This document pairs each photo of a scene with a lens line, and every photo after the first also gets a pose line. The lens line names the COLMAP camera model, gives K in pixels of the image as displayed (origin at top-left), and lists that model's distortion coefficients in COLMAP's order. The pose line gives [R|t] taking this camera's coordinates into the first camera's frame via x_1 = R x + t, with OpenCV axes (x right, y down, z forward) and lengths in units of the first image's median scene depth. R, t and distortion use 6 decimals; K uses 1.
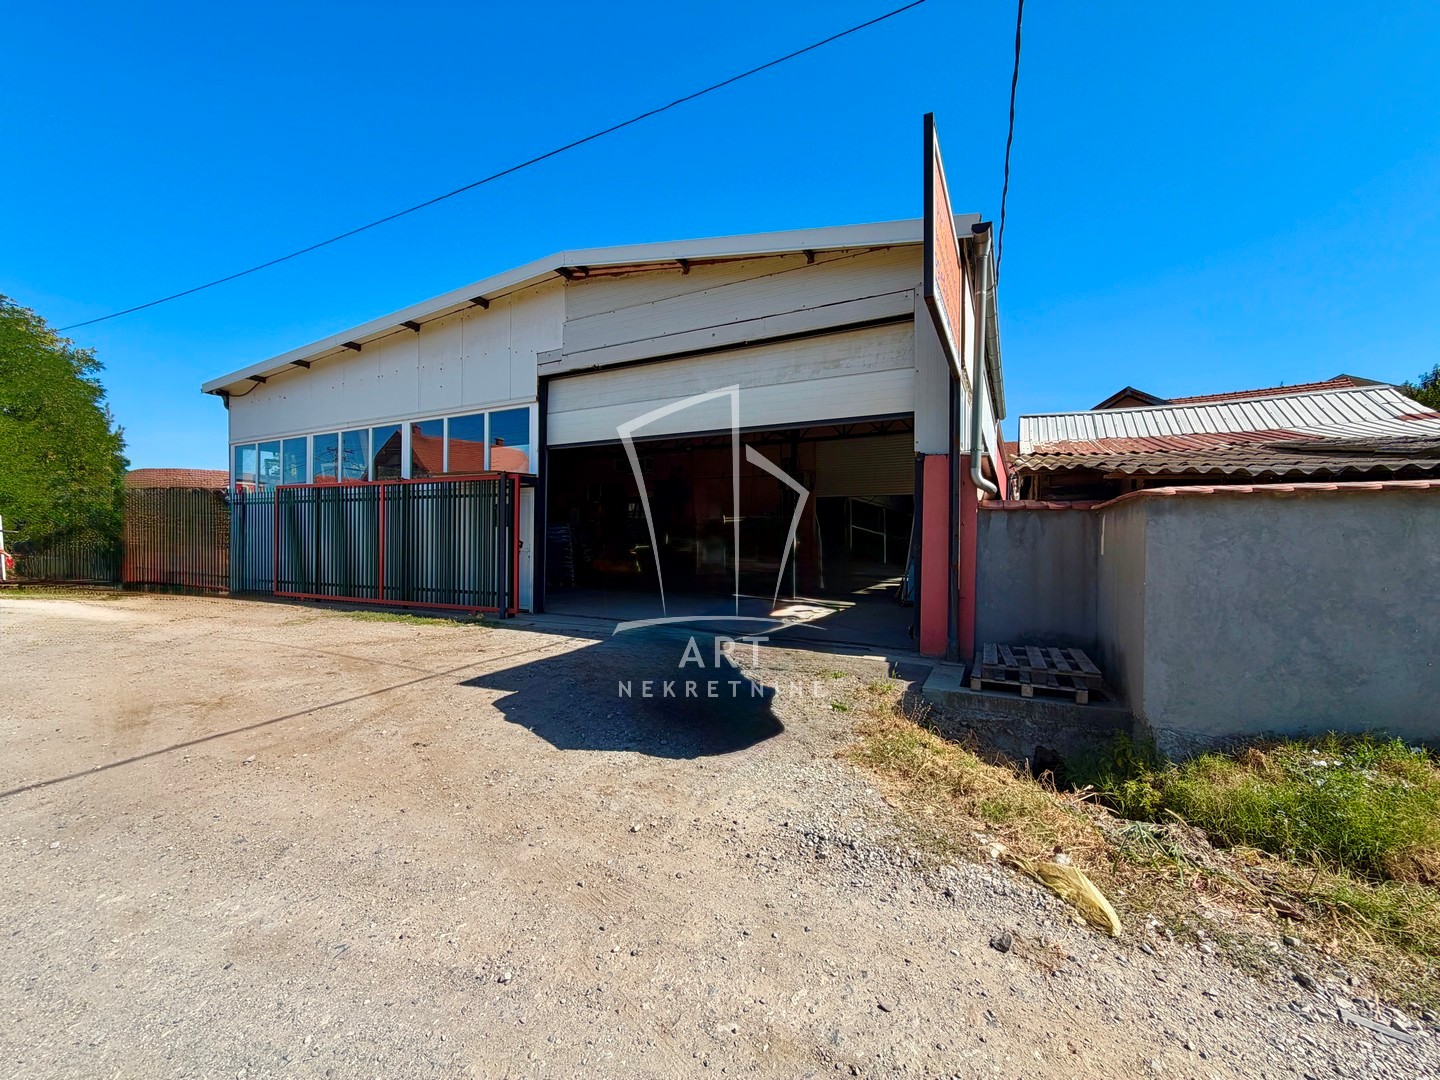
lens RADIAL K [[571.1, 0, 720.0], [0, 571.1, 540.0], [0, 0, 1]] dist [0.000010, -0.000089]
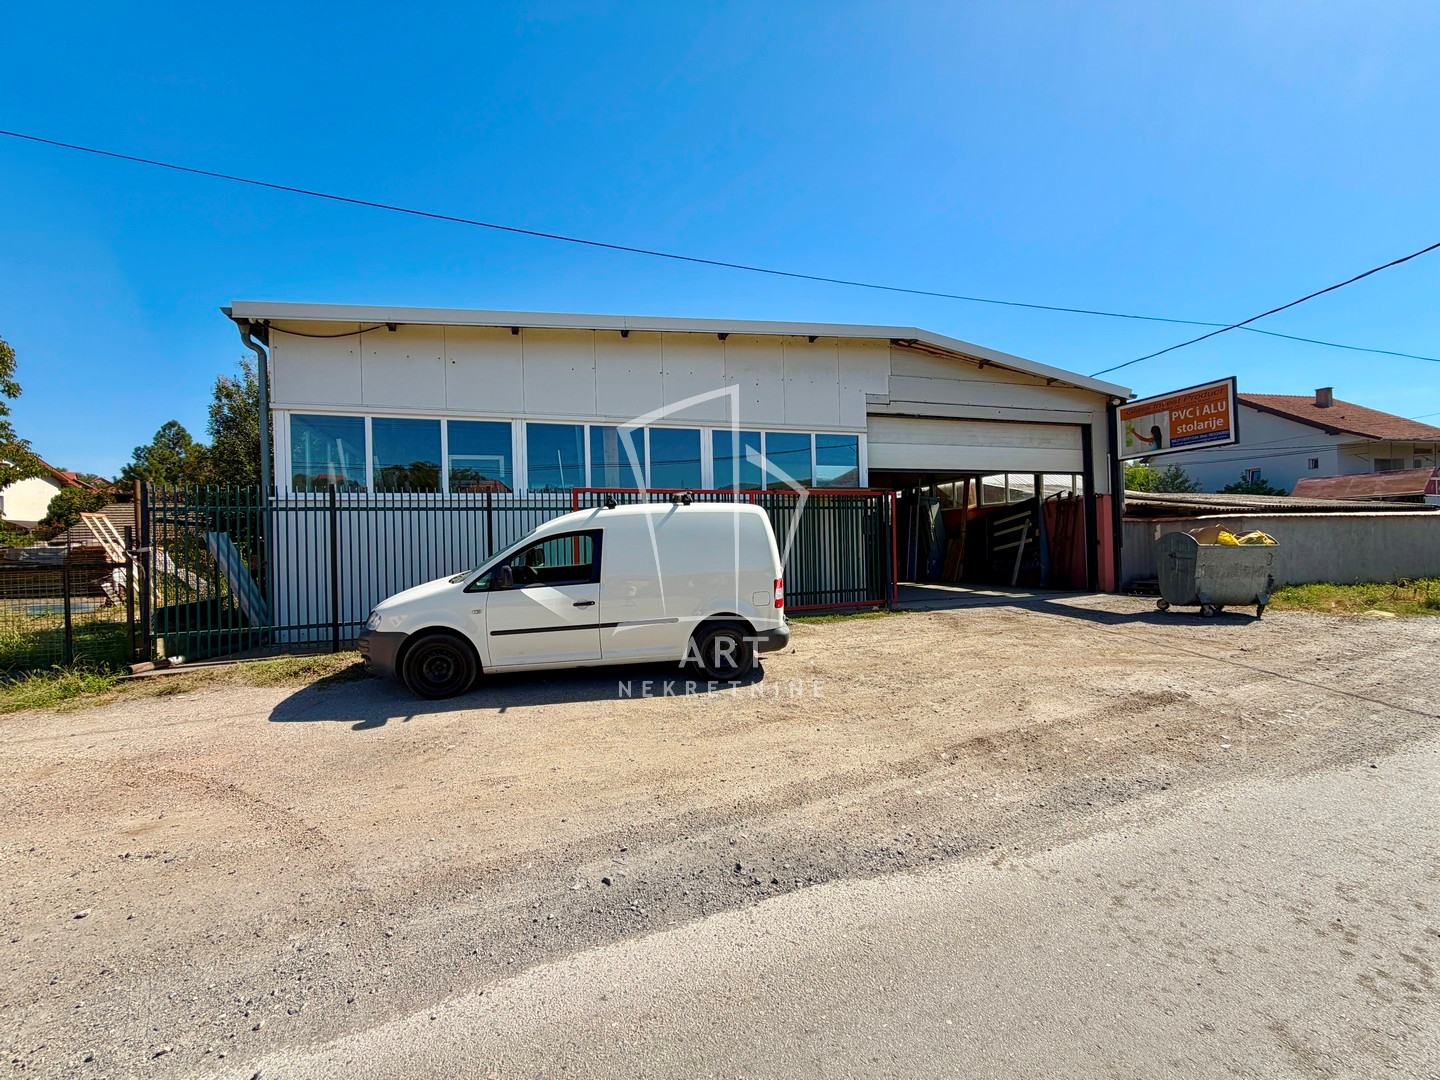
lens RADIAL K [[571.1, 0, 720.0], [0, 571.1, 540.0], [0, 0, 1]] dist [0.000010, -0.000089]
pose [[0.709661, -0.051642, 0.702648, -1.434039], [0.016857, 0.998269, 0.056343, -0.081461], [-0.704341, -0.028140, 0.709304, 0.319614]]
